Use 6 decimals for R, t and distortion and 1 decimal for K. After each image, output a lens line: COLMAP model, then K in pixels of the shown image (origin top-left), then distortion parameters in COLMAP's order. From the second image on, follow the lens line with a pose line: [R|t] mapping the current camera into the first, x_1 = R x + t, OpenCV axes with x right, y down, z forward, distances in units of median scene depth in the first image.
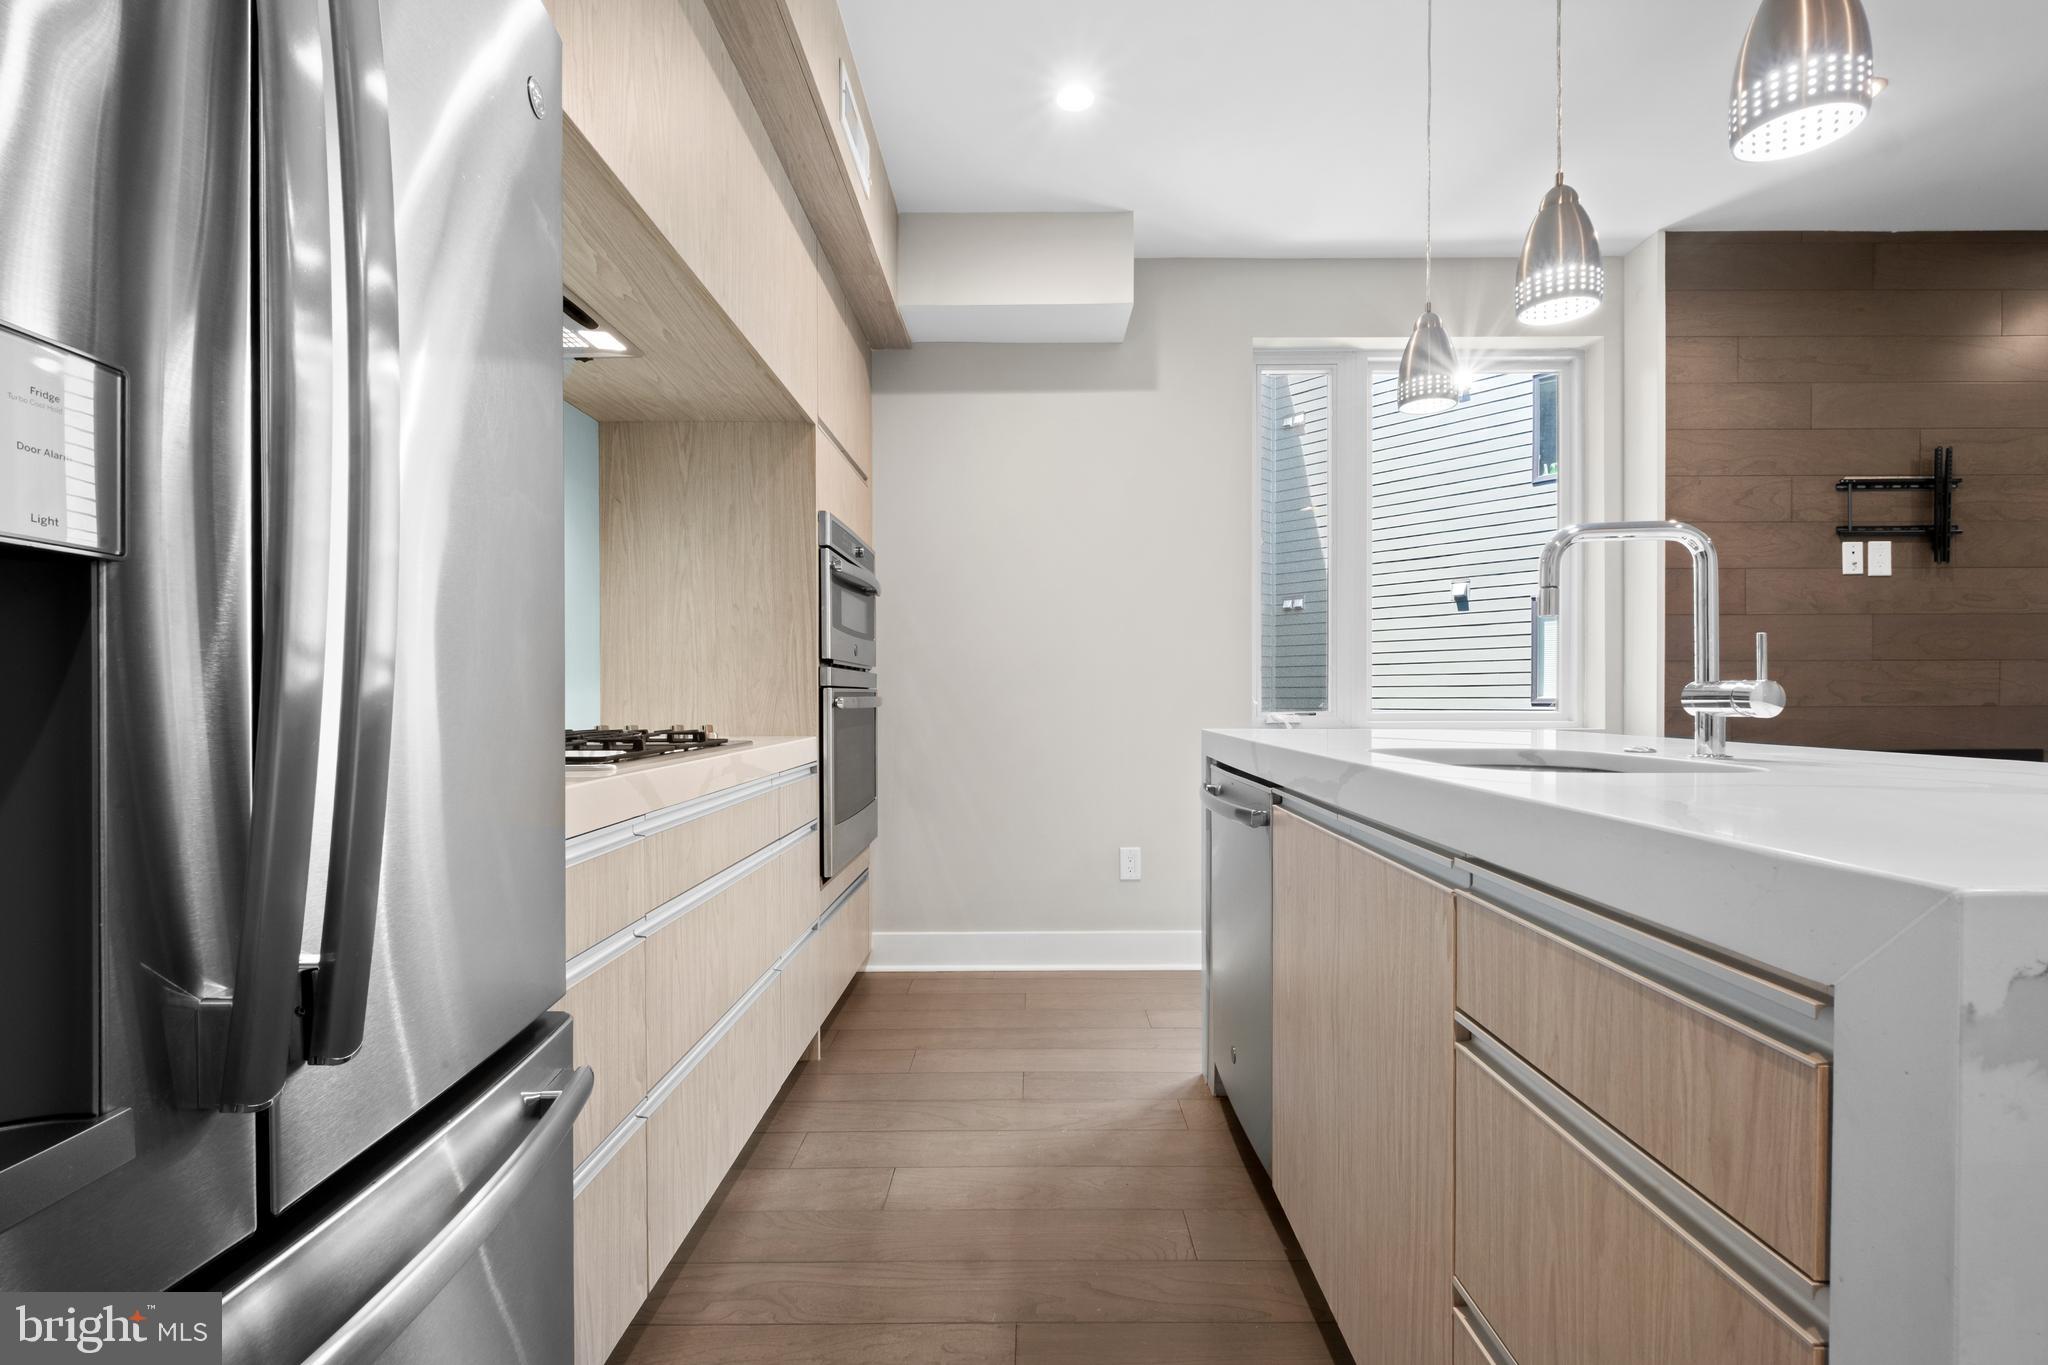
lens RADIAL K [[910.0, 0, 1030.0], [0, 910.0, 709.0], [0, 0, 1]] dist [-0.001477, -0.001145]
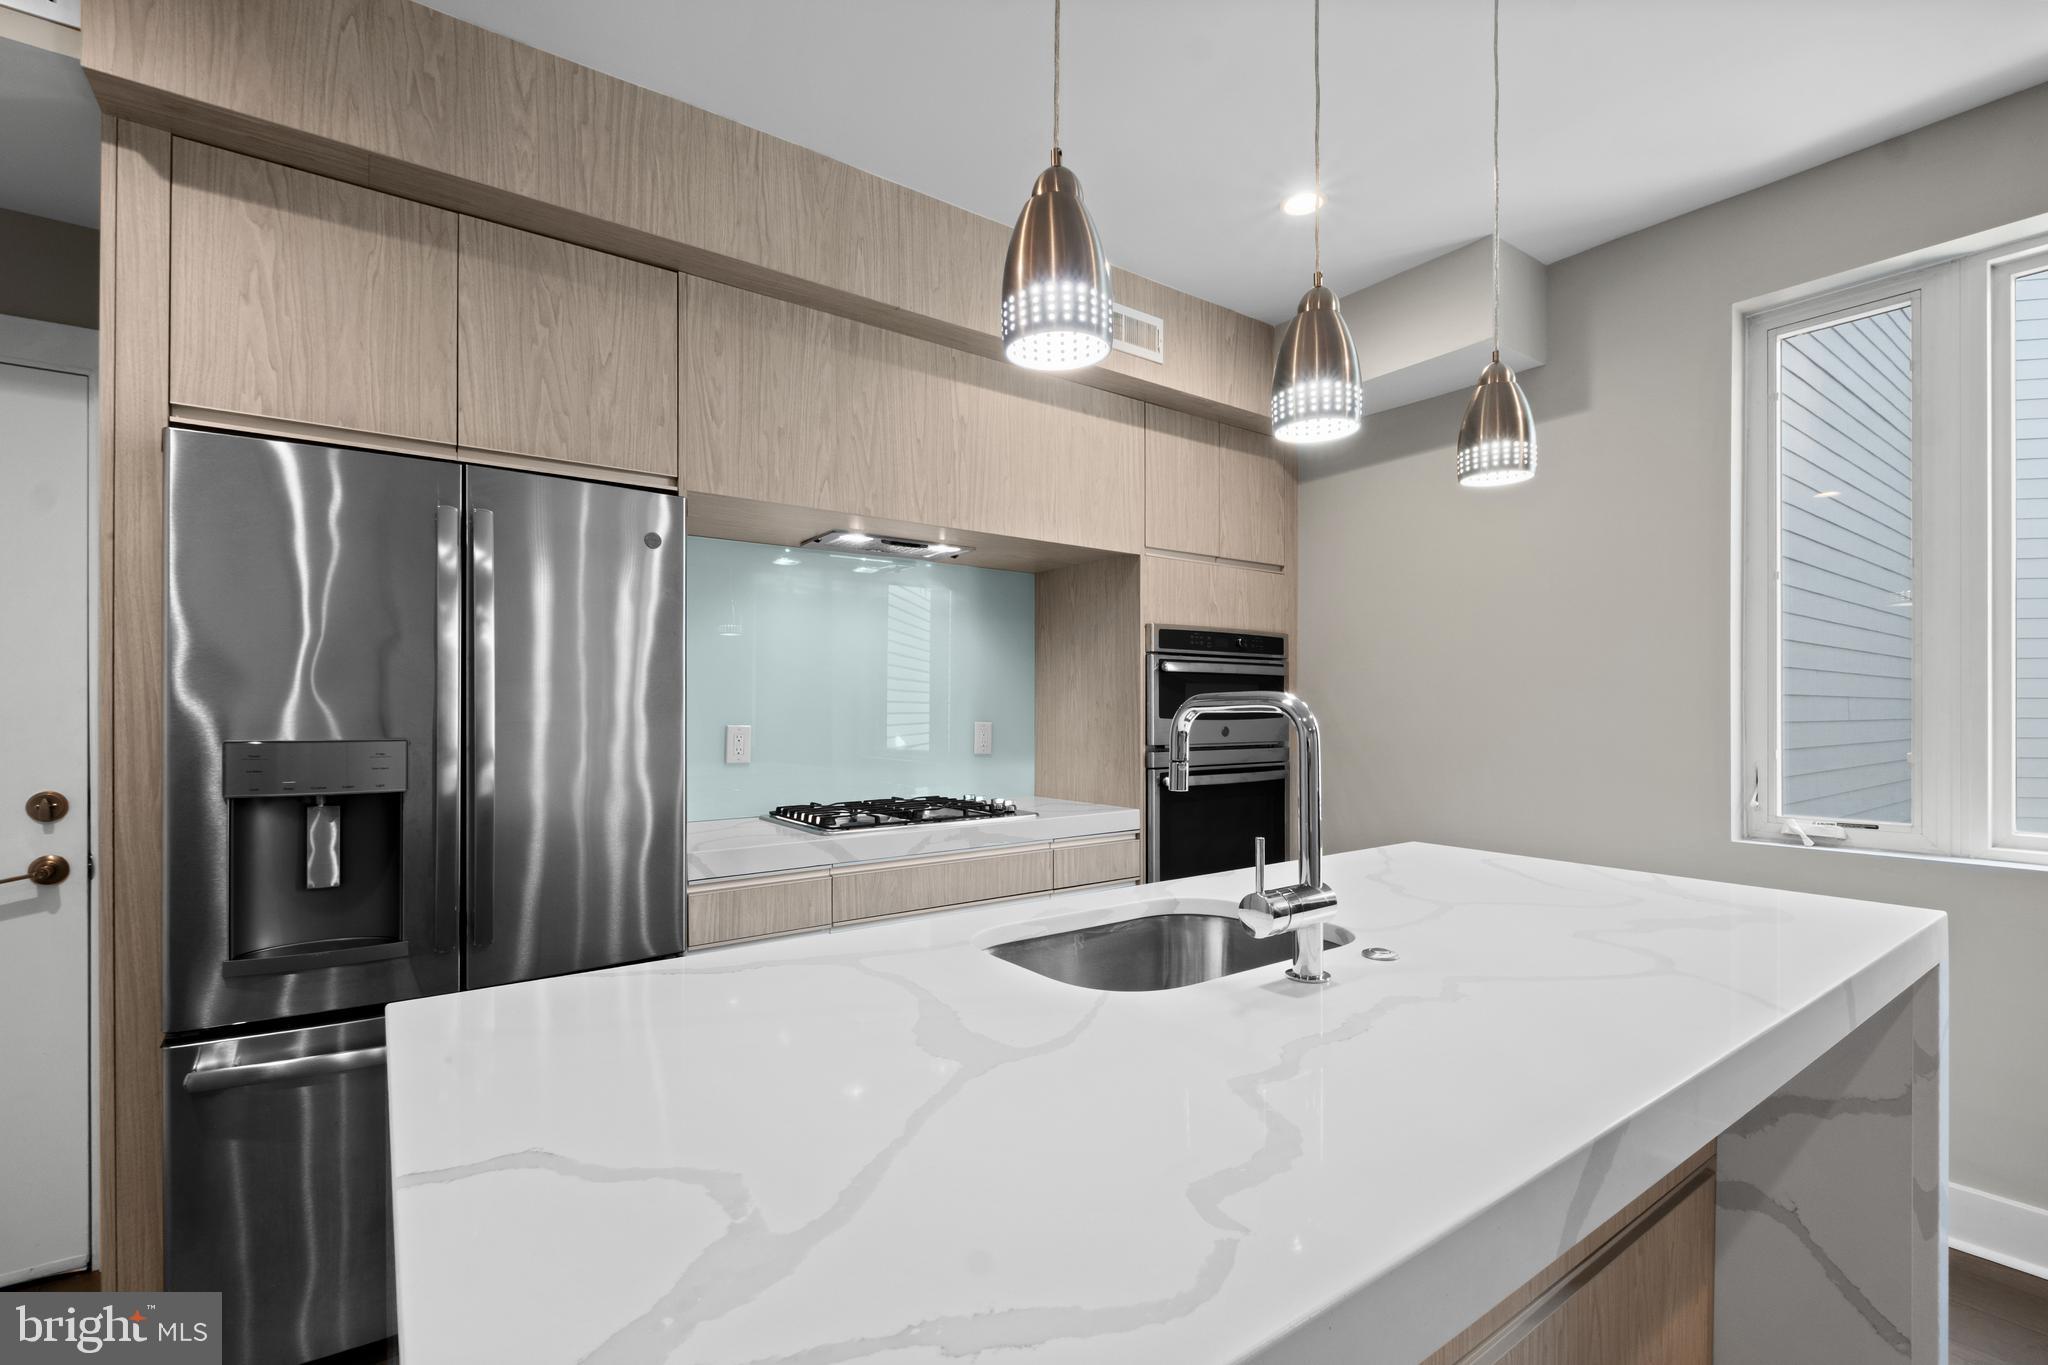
lens RADIAL K [[901.0, 0, 1035.7], [0, 901.0, 708.1], [0, 0, 1]] dist [0.000556, -0.003827]
pose [[0.599849, 0.000887, -0.800113, 0.523748], [-0.011498, 0.999906, -0.007512, -0.076477], [0.800031, 0.013705, 0.599802, 0.128475]]
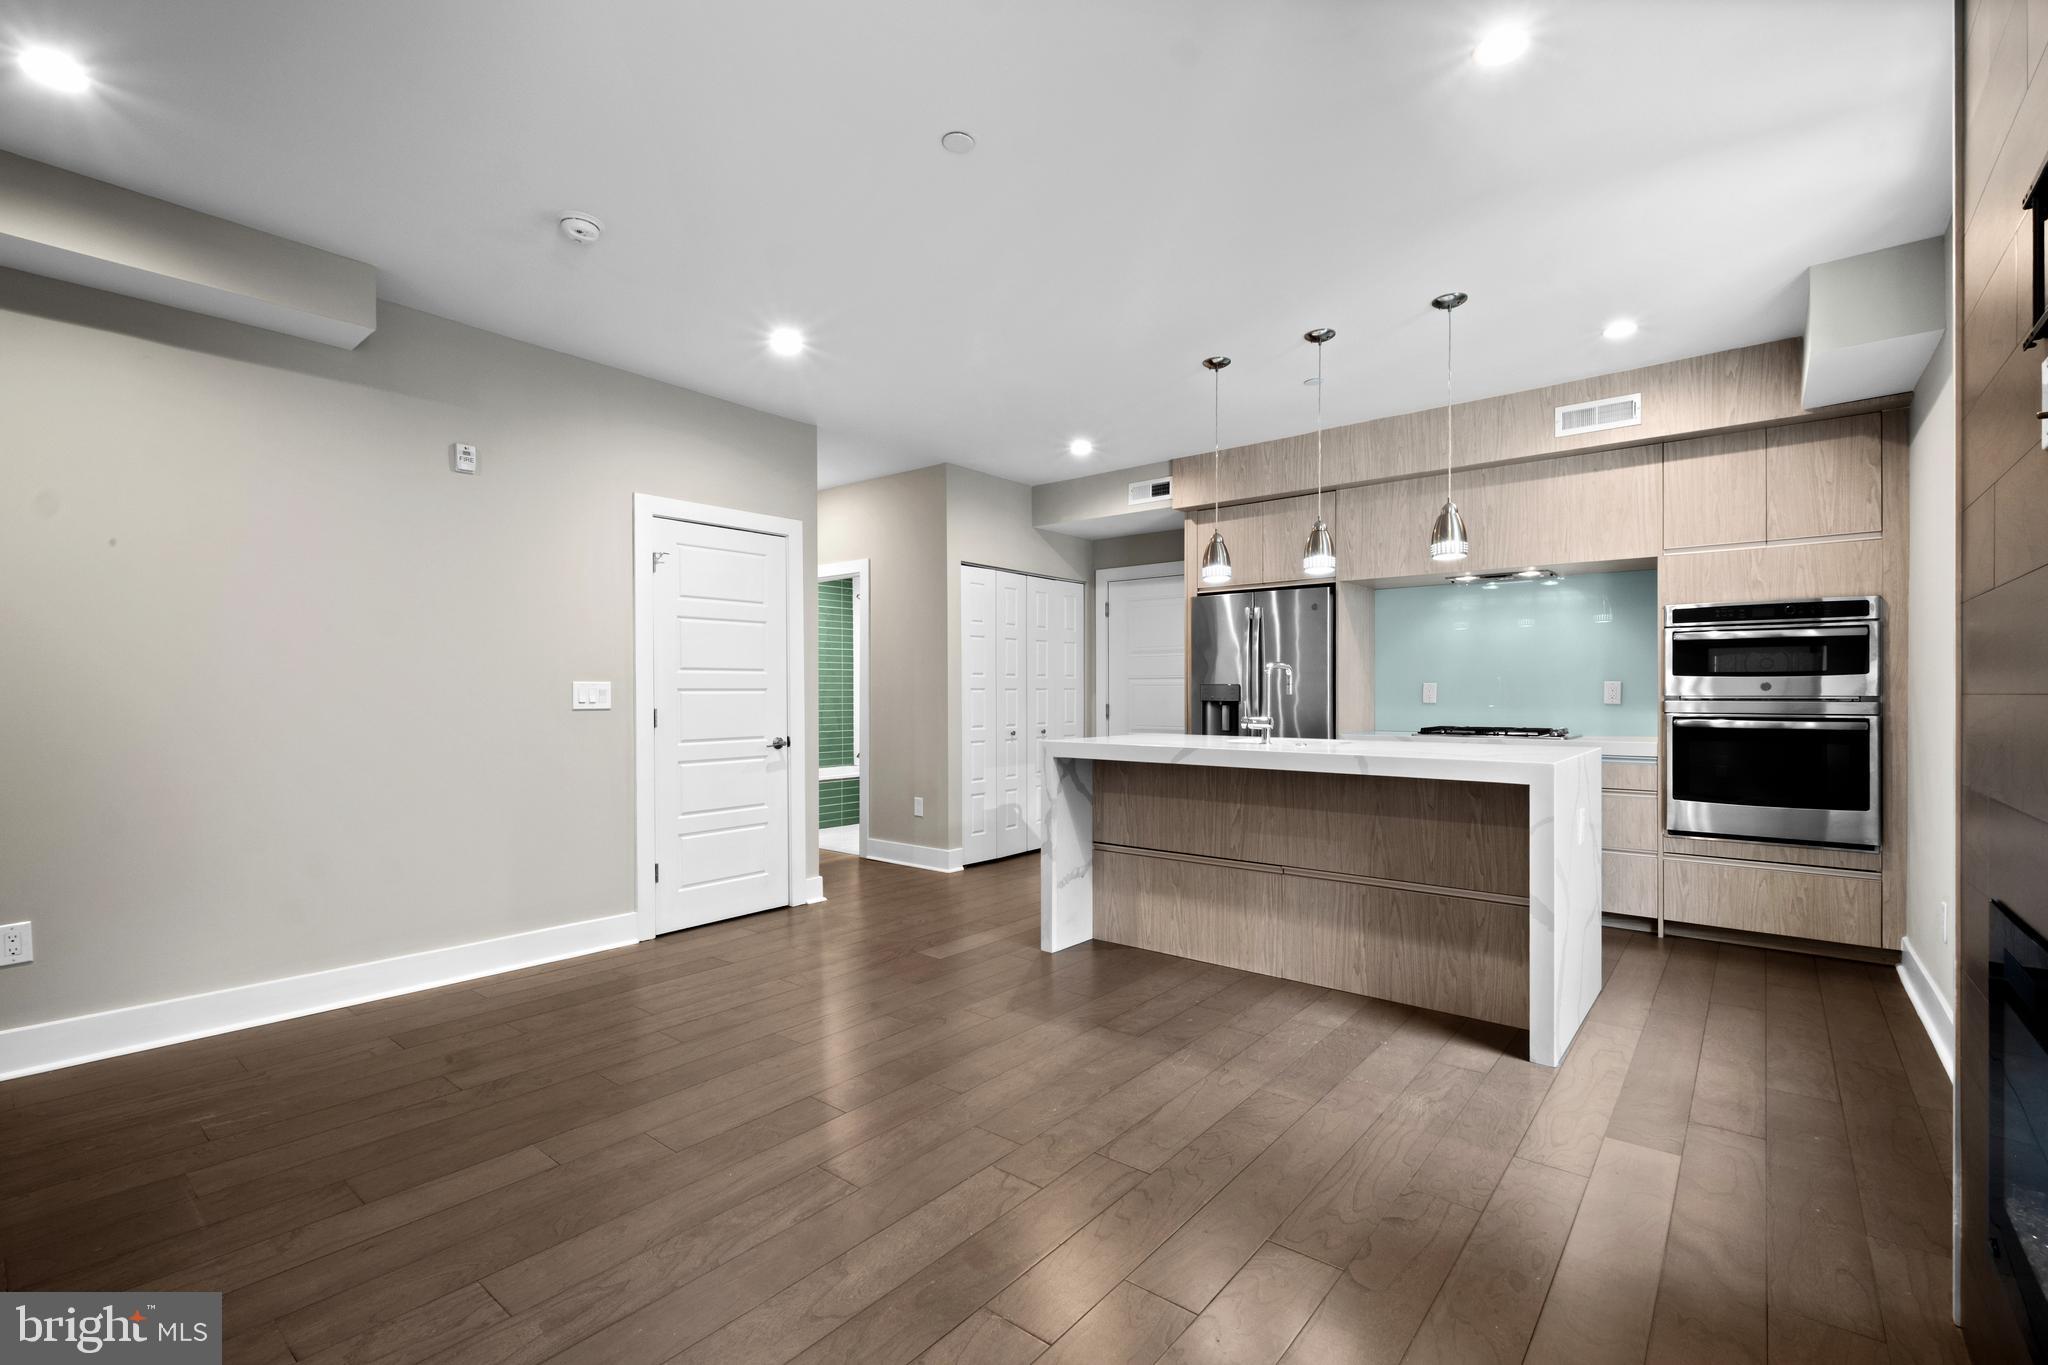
lens RADIAL K [[900.0, 0, 1032.0], [0, 900.0, 695.7], [0, 0, 1]] dist [0.009417, -0.006030]
pose [[-0.628365, 0.004577, -0.777905, 1.436847], [-0.008574, 0.999881, 0.012809, -0.053962], [0.777871, 0.014719, -0.628251, 0.925307]]
